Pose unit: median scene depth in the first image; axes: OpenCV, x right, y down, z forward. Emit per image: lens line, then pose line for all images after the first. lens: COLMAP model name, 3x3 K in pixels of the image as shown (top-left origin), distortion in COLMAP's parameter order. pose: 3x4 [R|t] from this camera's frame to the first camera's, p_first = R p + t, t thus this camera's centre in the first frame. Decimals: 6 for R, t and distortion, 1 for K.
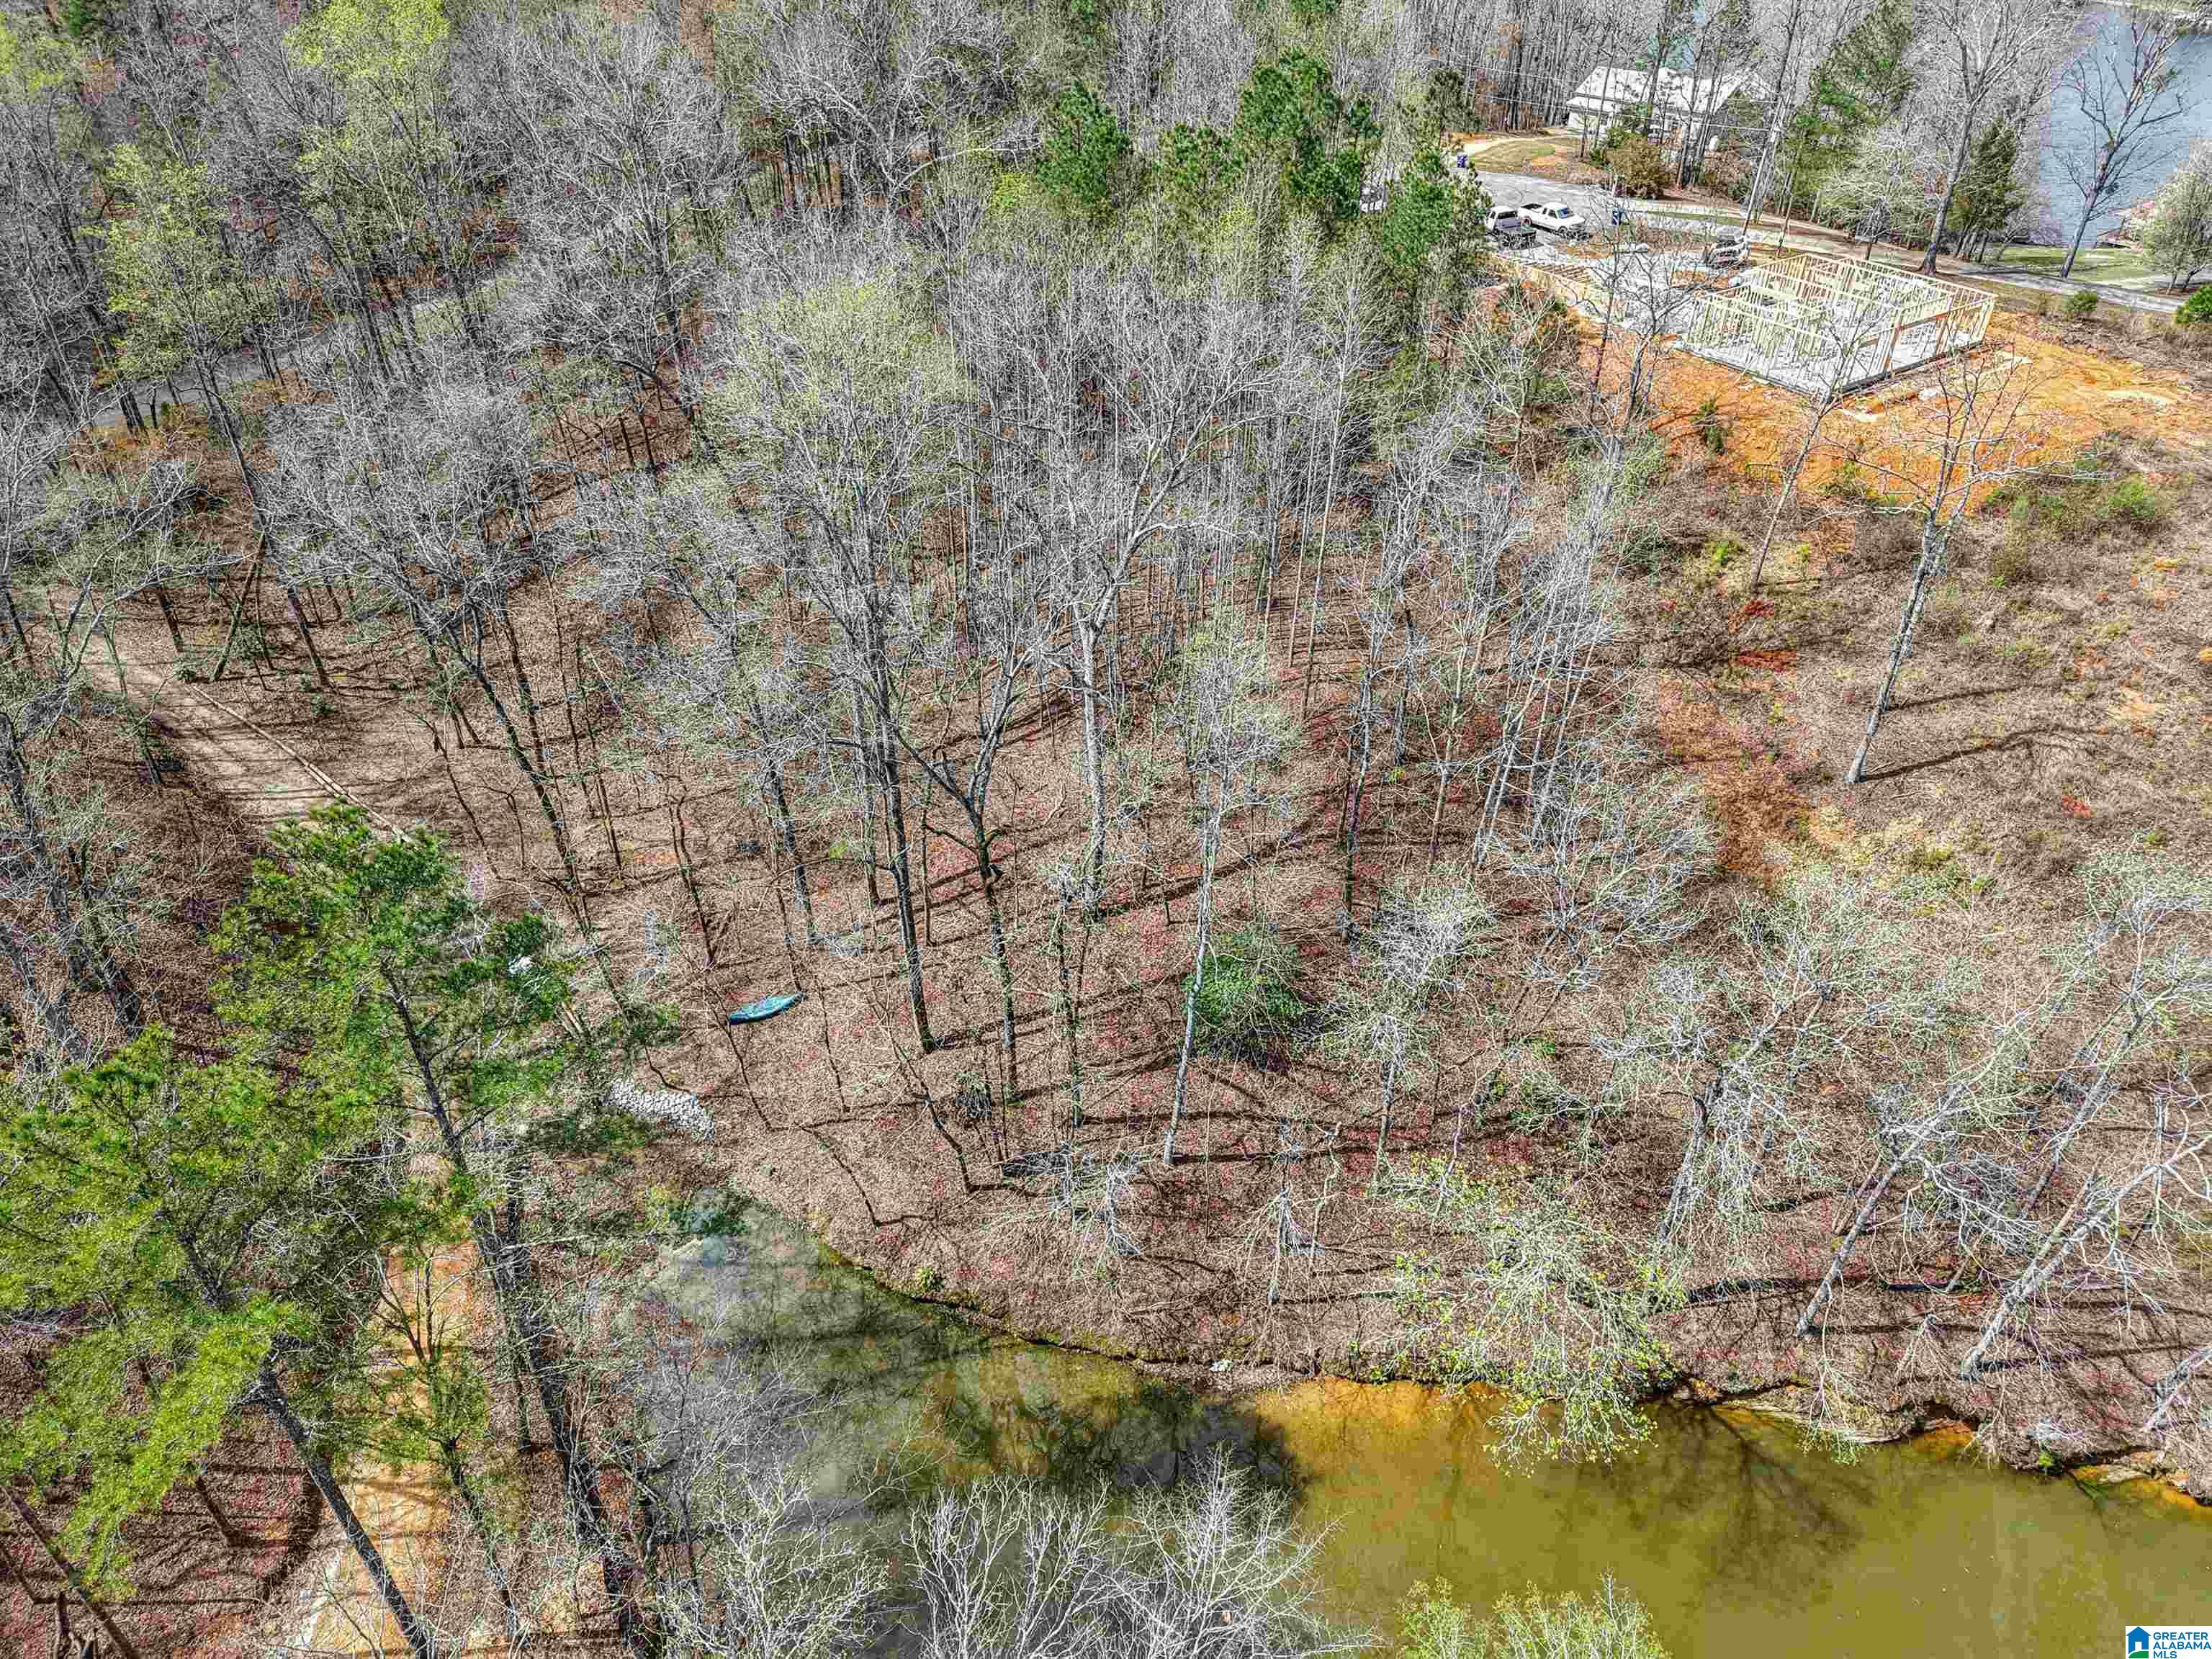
lens RADIAL K [[1491.9, 0, 1106.4], [0, 1491.9, 825.3], [0, 0, 1]] dist [0.012186, -0.007943]
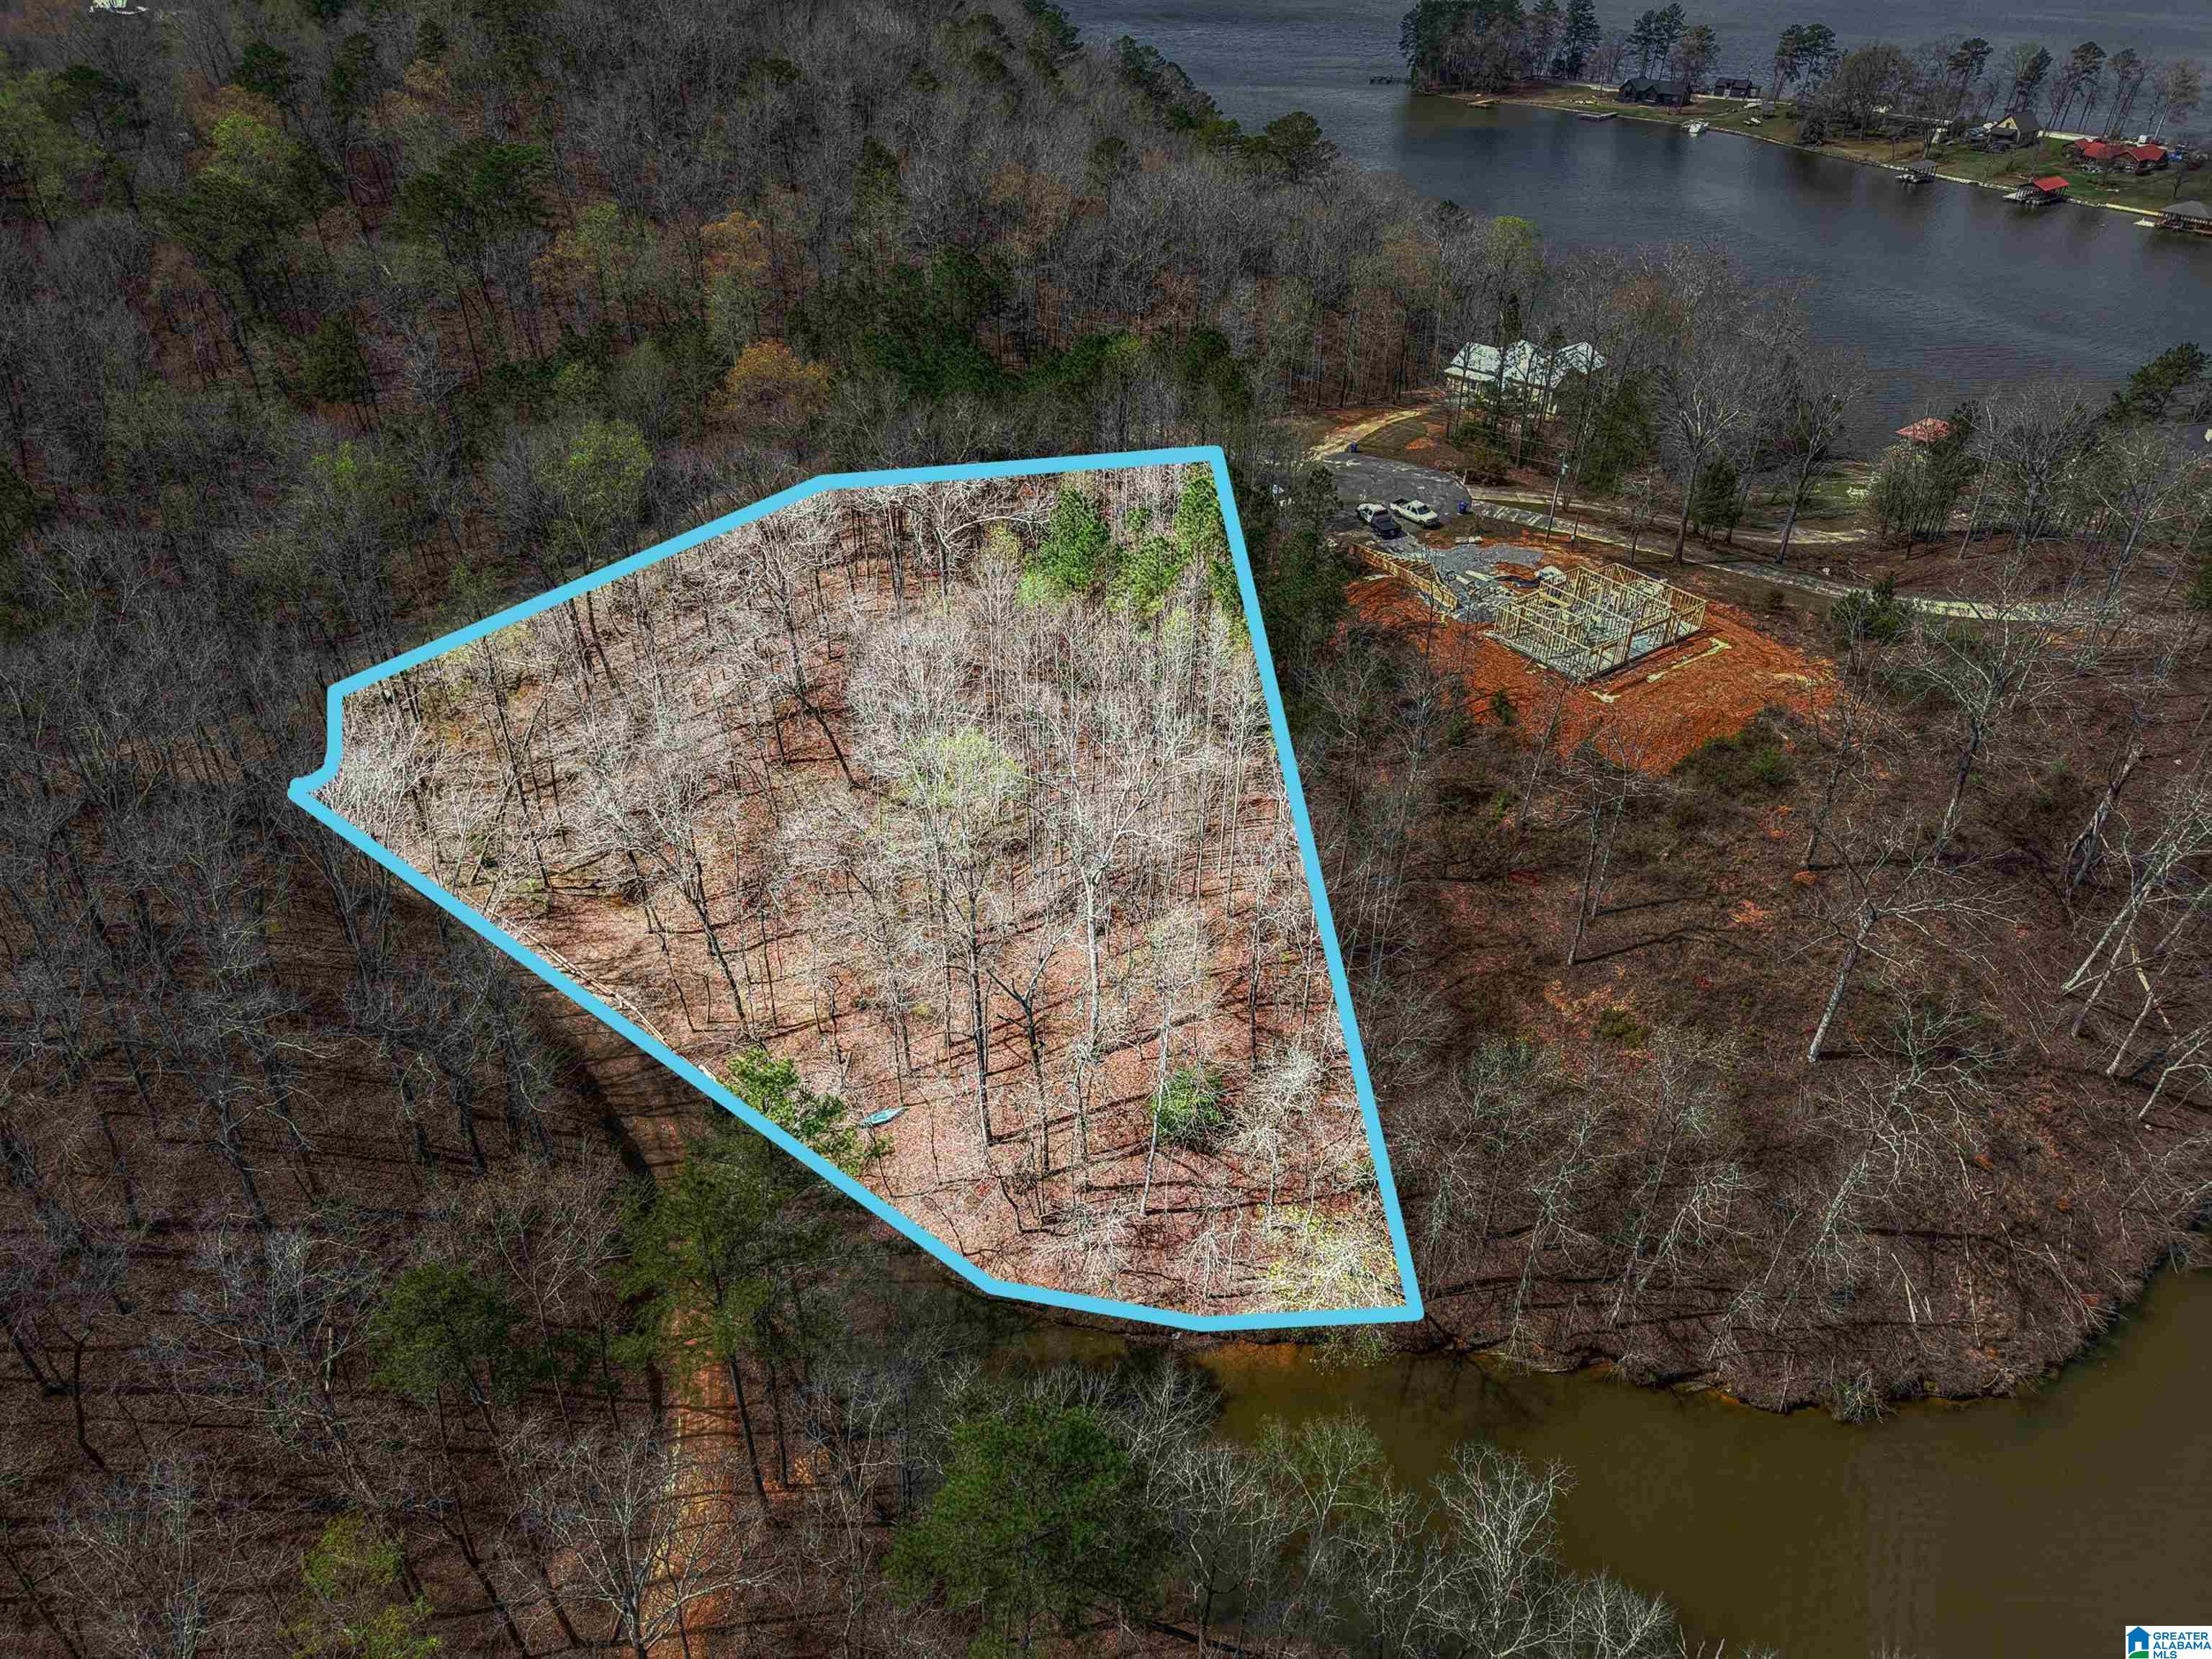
lens RADIAL K [[1491.9, 0, 1101.4], [0, 1491.9, 819.5], [0, 0, 1]] dist [0.012186, -0.007943]
pose [[0.999786, -0.012147, 0.016765, -0.025526], [0.012811, 0.999114, -0.040084, -0.133752], [-0.016264, 0.040291, 0.999056, -0.619895]]
